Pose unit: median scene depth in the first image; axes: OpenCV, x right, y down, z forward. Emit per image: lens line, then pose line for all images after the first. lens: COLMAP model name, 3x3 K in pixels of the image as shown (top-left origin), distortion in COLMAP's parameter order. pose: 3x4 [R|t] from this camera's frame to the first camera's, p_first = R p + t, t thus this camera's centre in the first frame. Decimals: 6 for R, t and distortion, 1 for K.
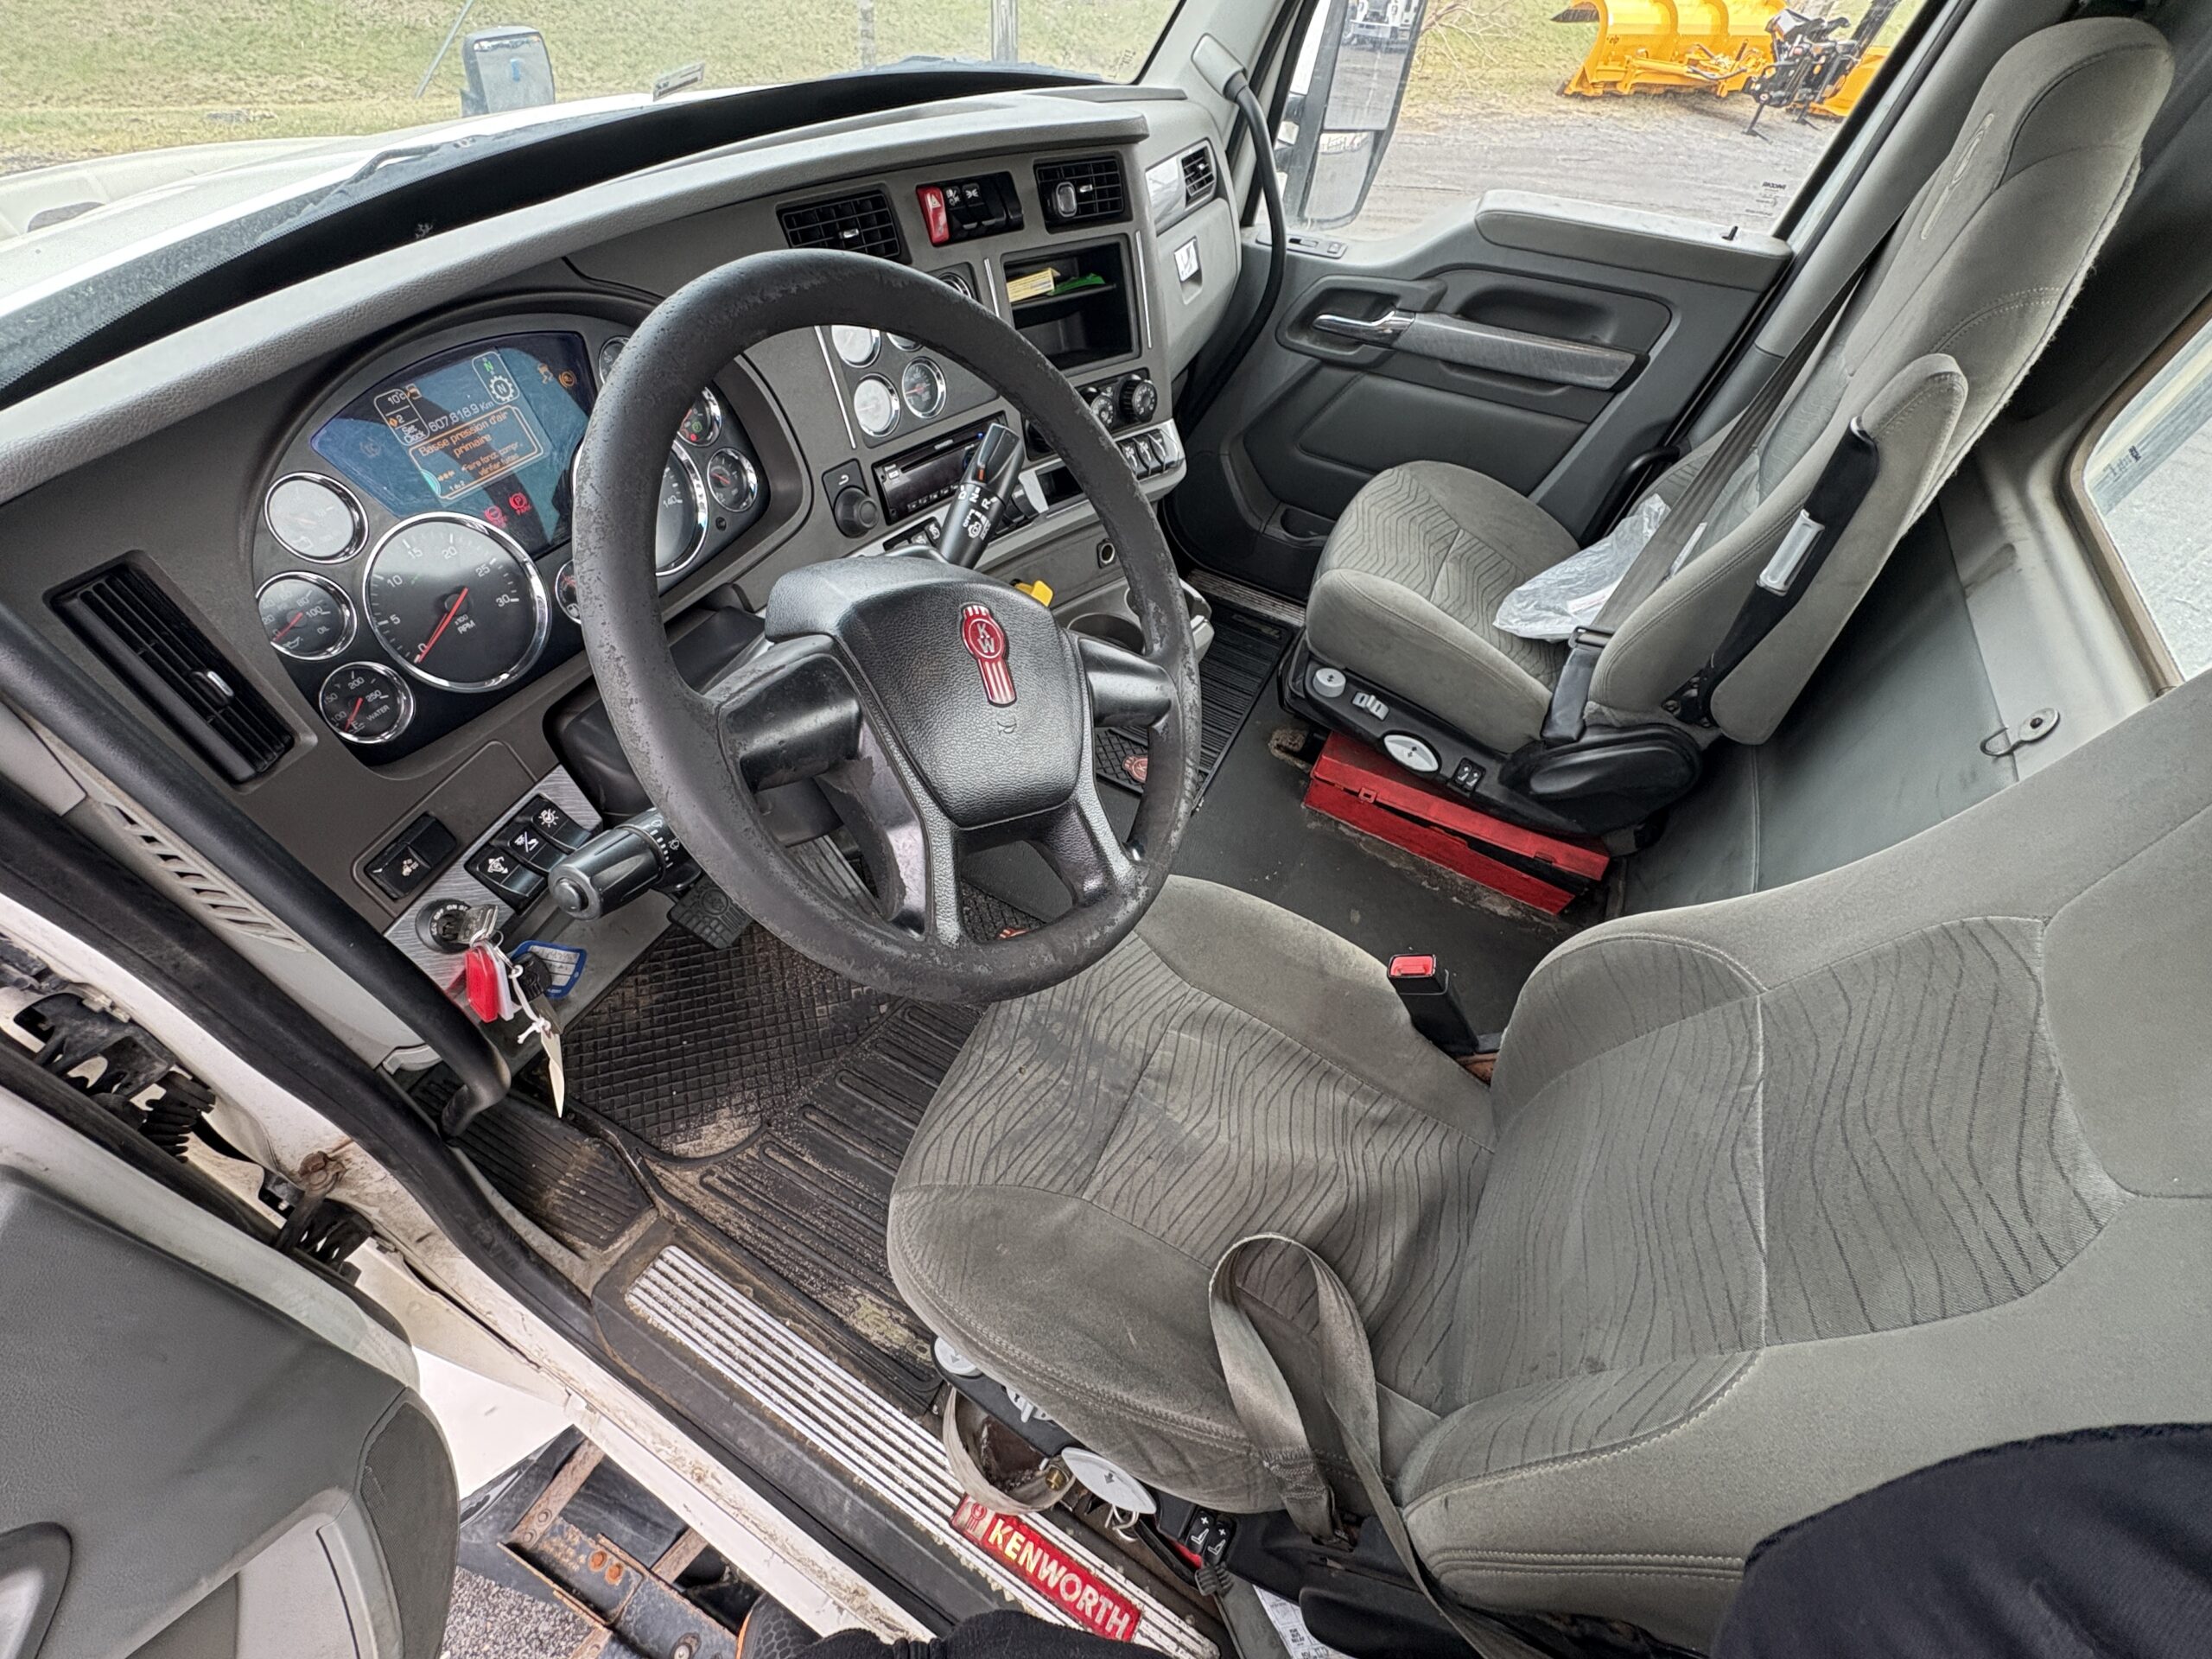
lens RADIAL K [[948.7, 0, 1113.9], [0, 948.7, 832.8], [0, 0, 1]] dist [-0.001925, 0.000604]
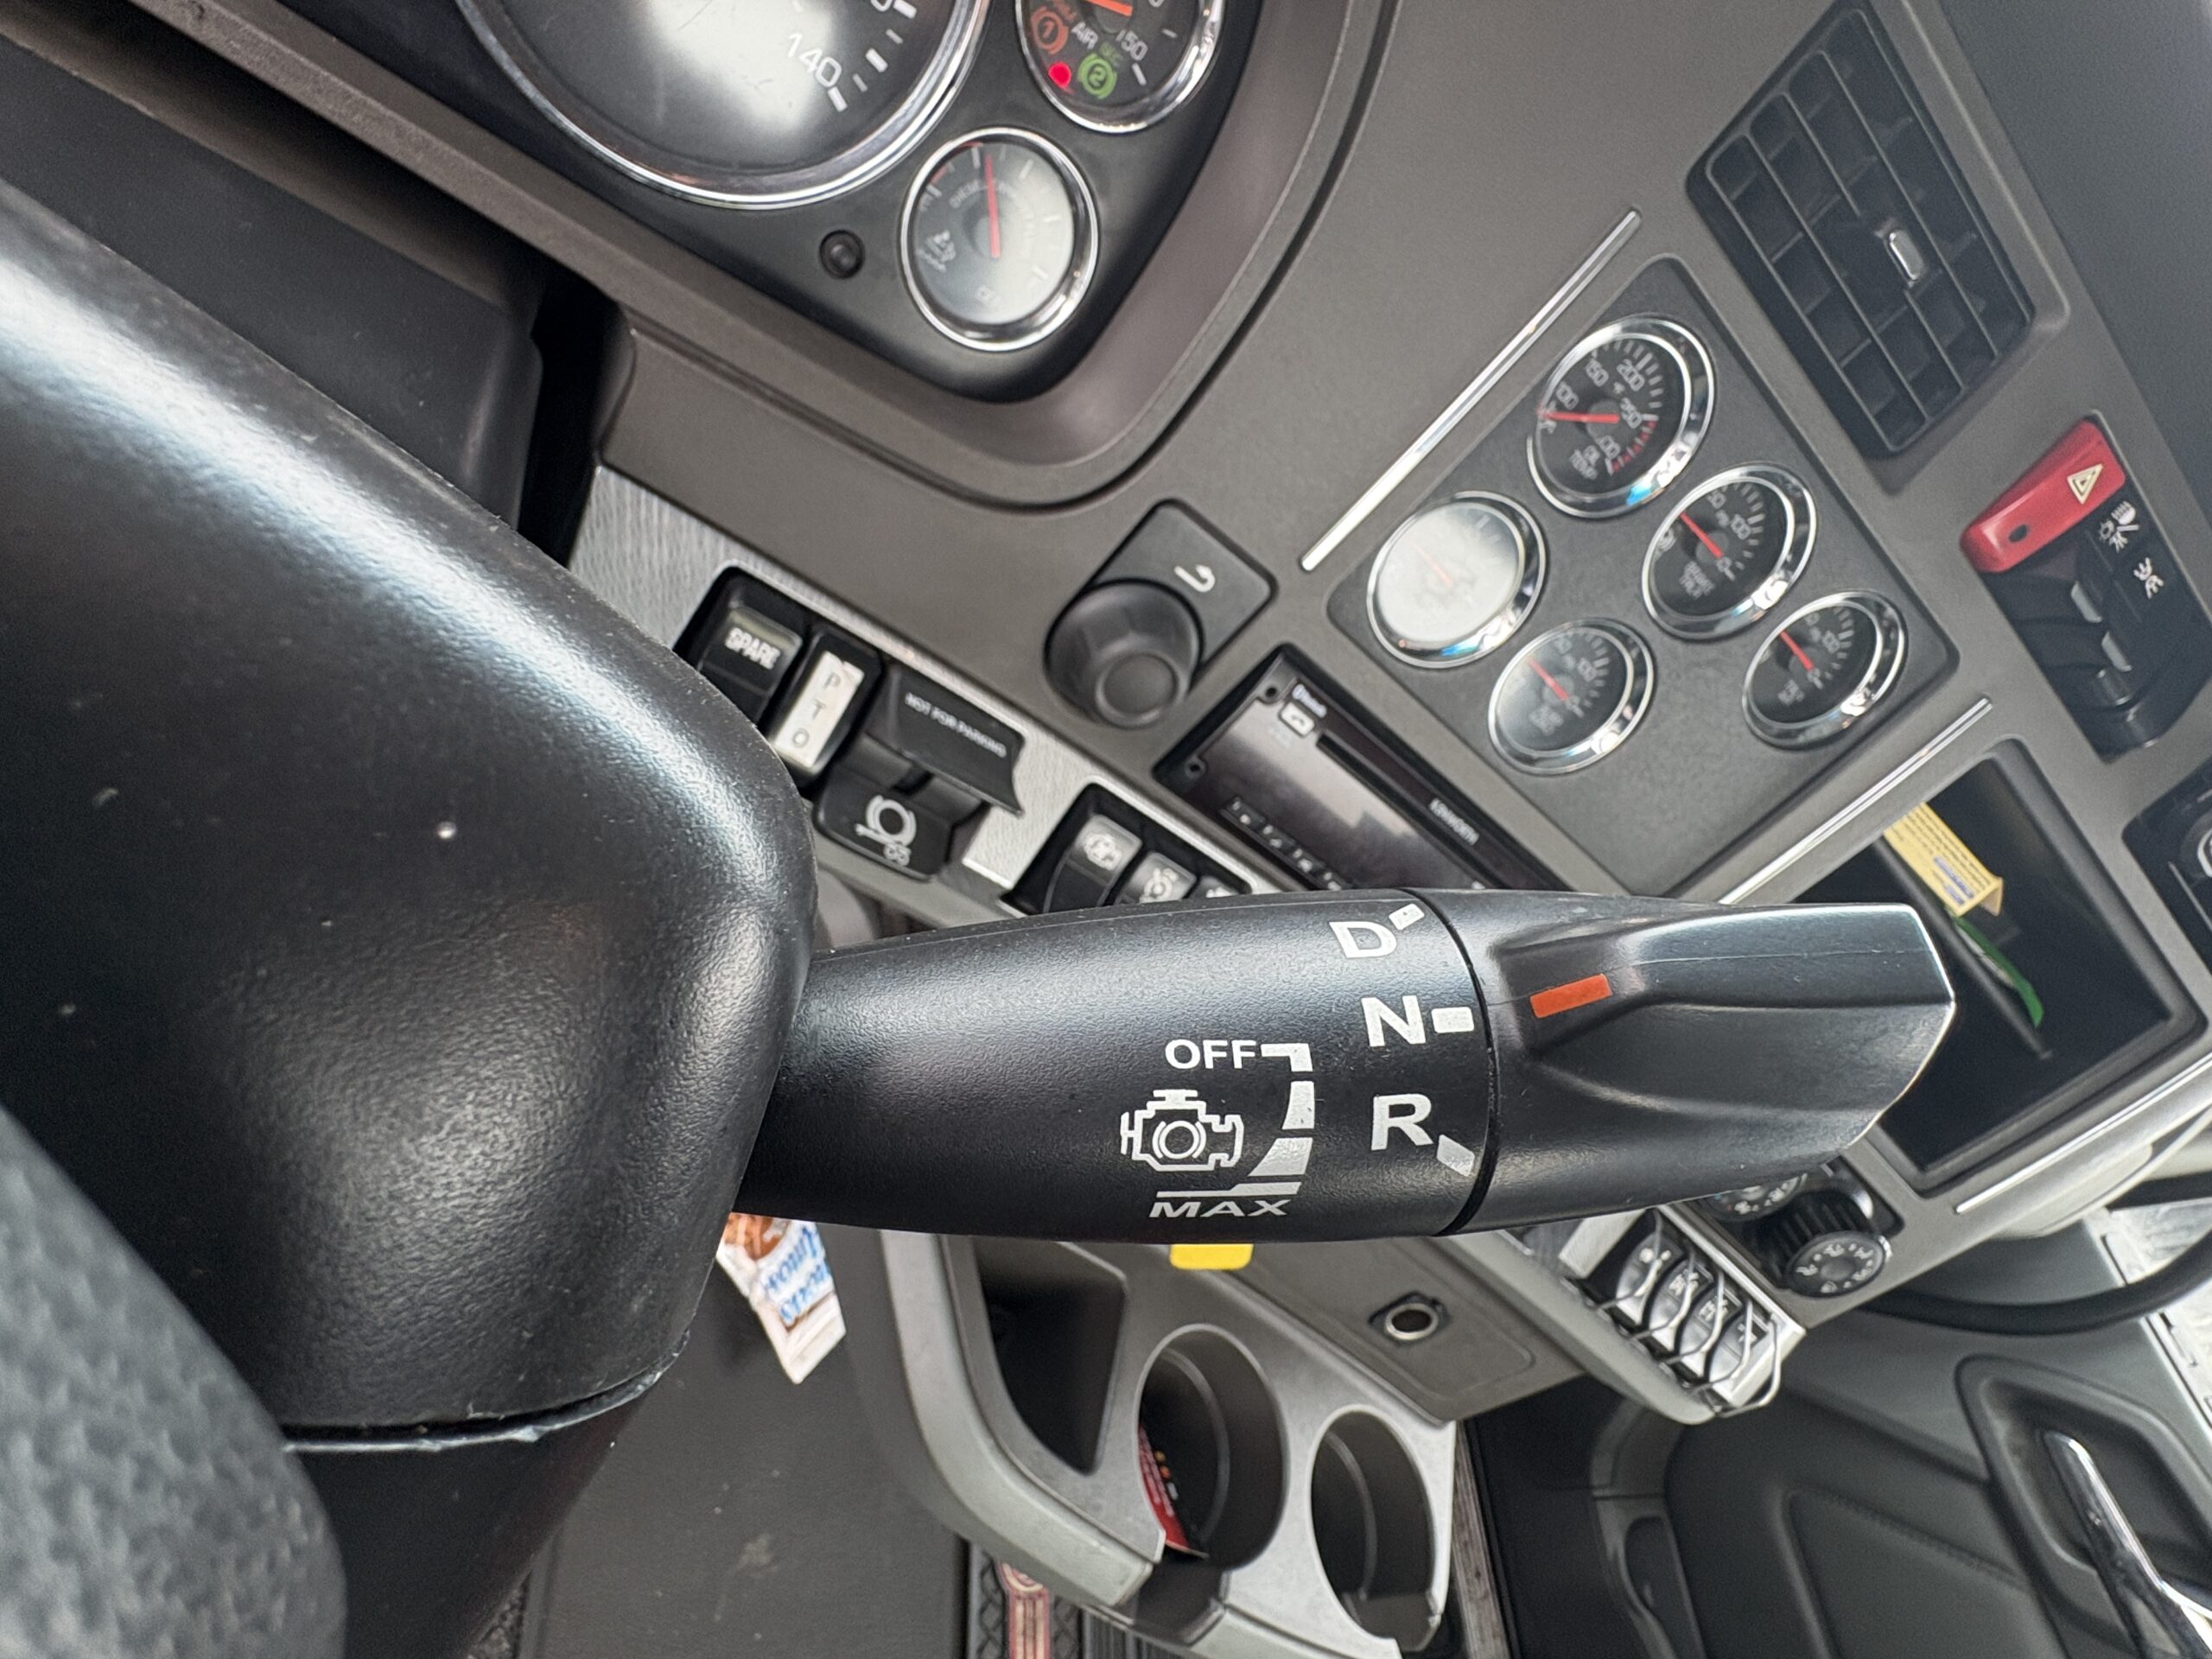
lens RADIAL K [[1149.3, 0, 1090.7], [0, 1149.3, 834.0], [0, 0, 1]] dist [0.002130, -0.001784]
pose [[0.440368, 0.837542, -0.323418, -0.093978], [-0.897624, 0.403236, -0.177966, -0.204967], [-0.018640, 0.368678, 0.929370, 0.580133]]
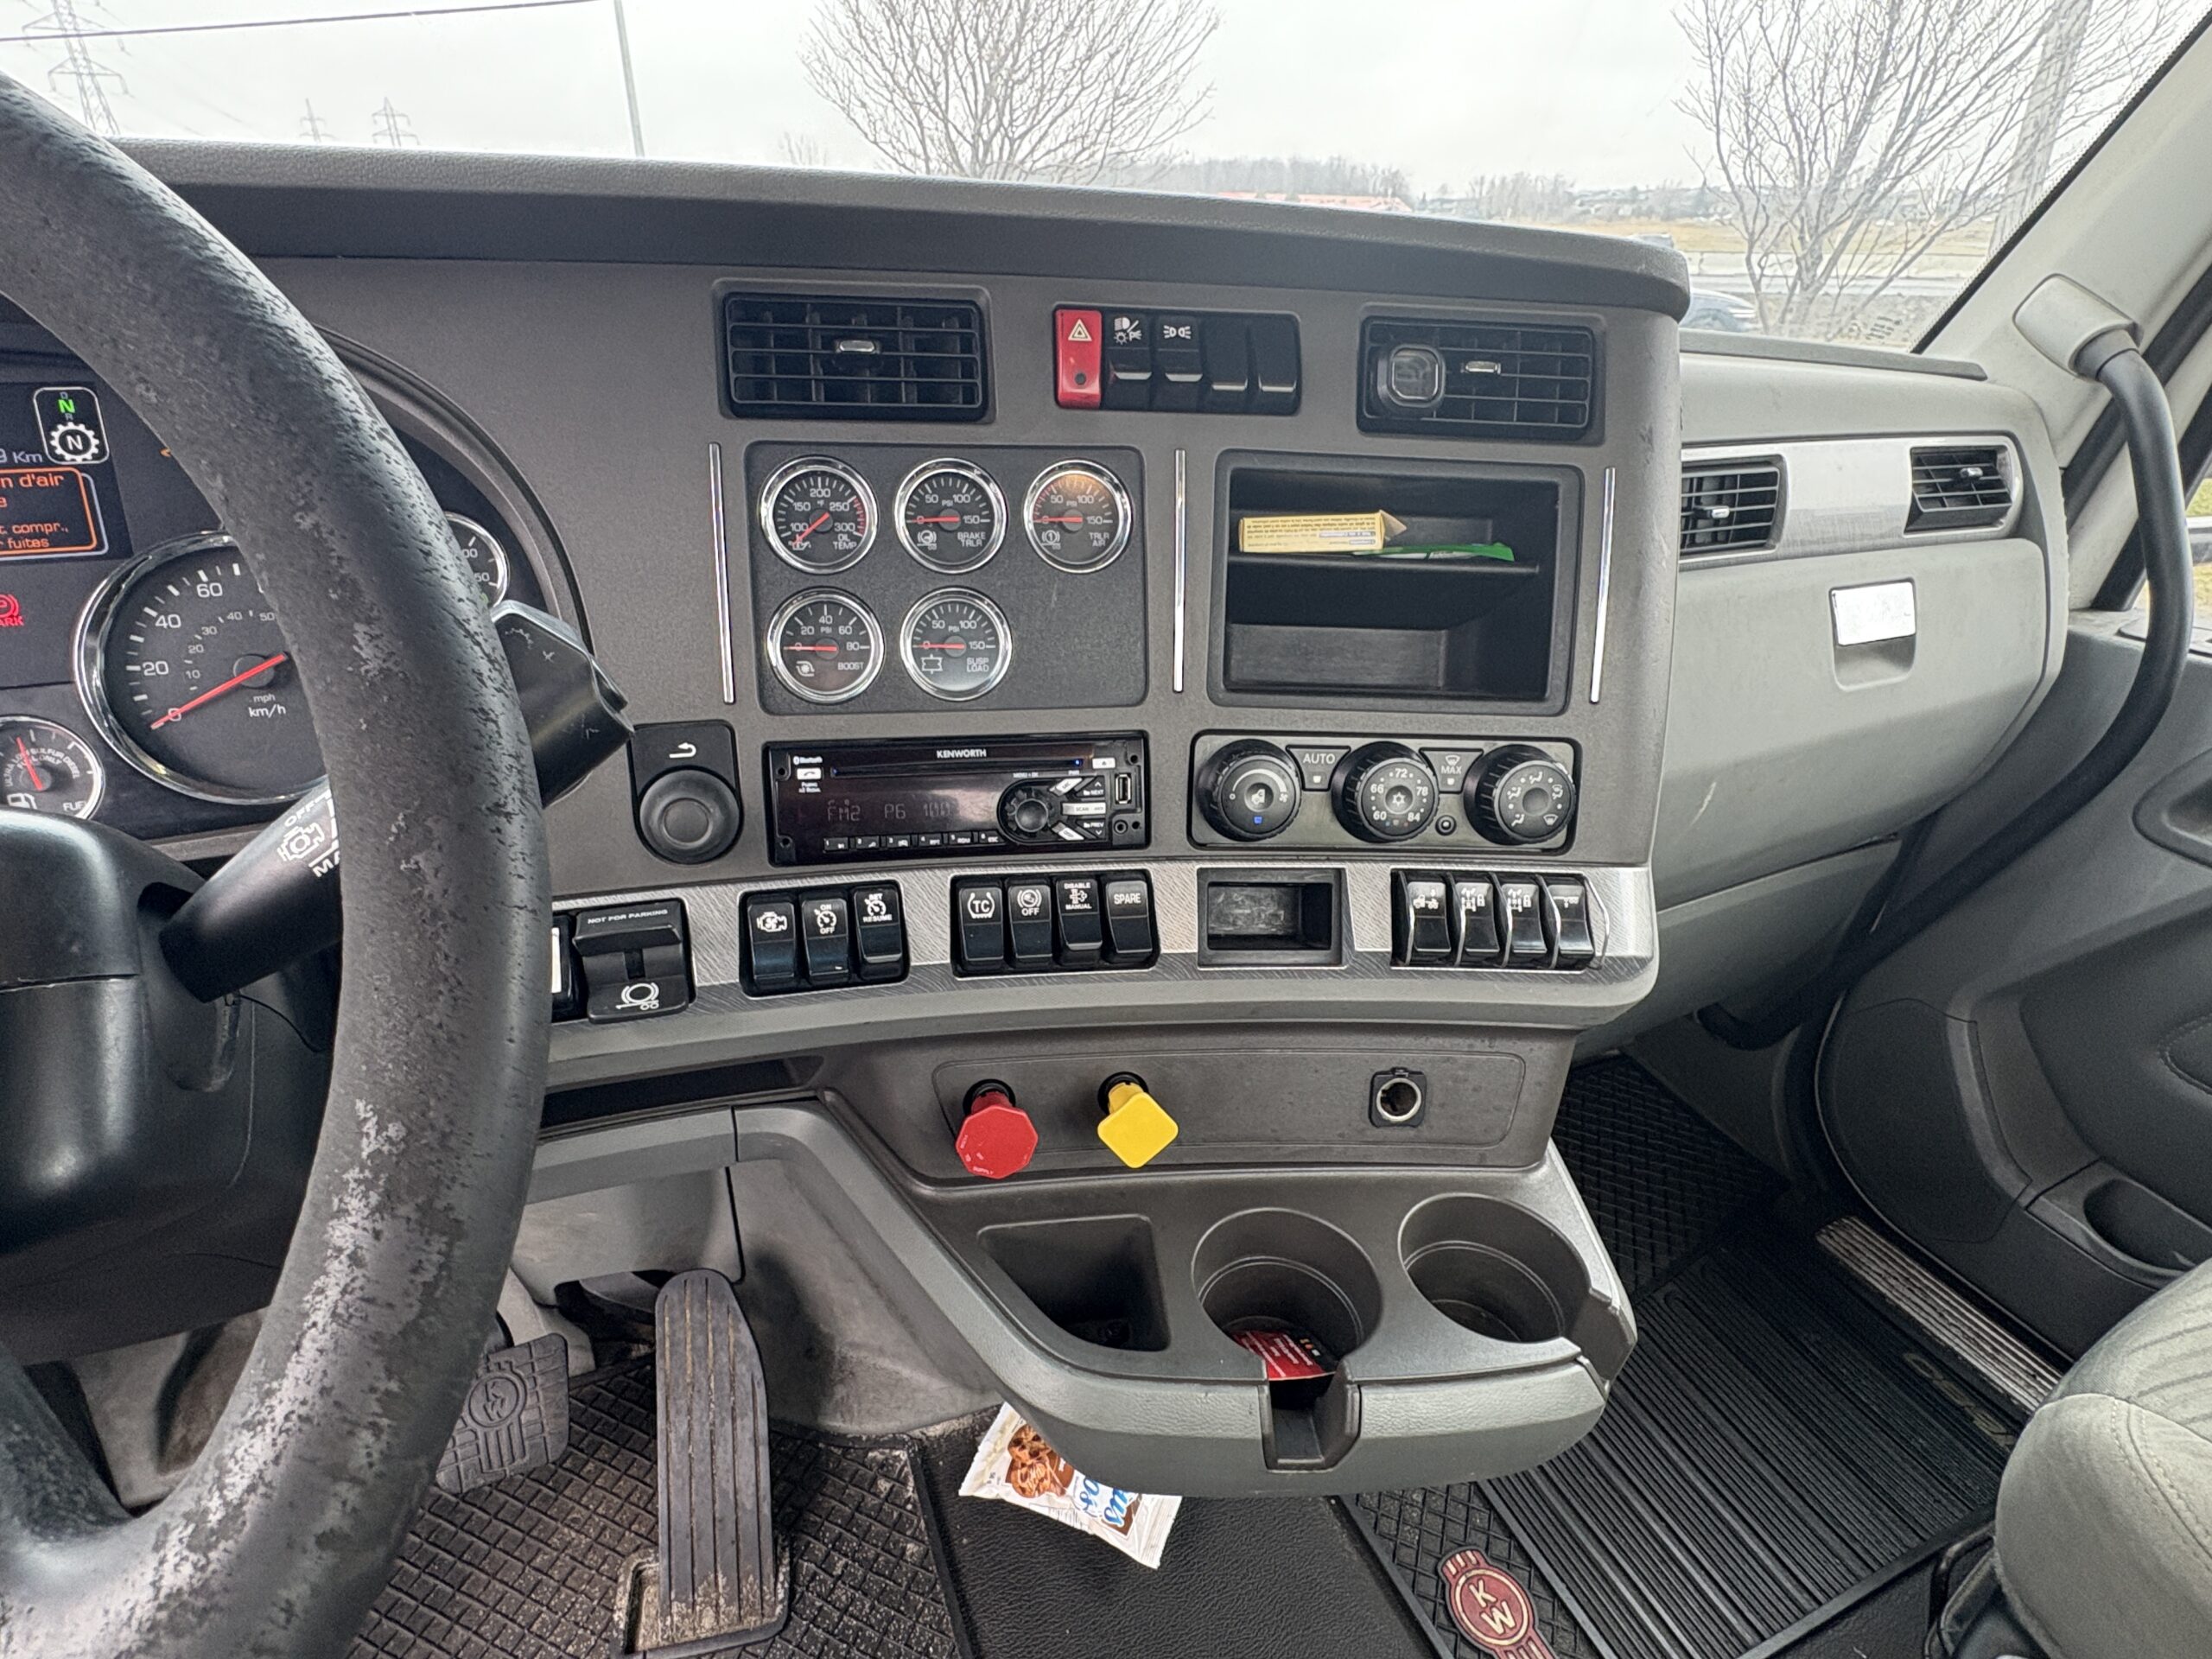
lens RADIAL K [[1149.3, 0, 1112.4], [0, 1149.3, 835.5], [0, 0, 1]] dist [0.002130, -0.001784]
pose [[0.752045, 0.227171, -0.618726, 0.228185], [-0.459977, 0.853225, -0.245820, -0.244191], [0.472069, 0.469468, 0.746157, 0.568879]]
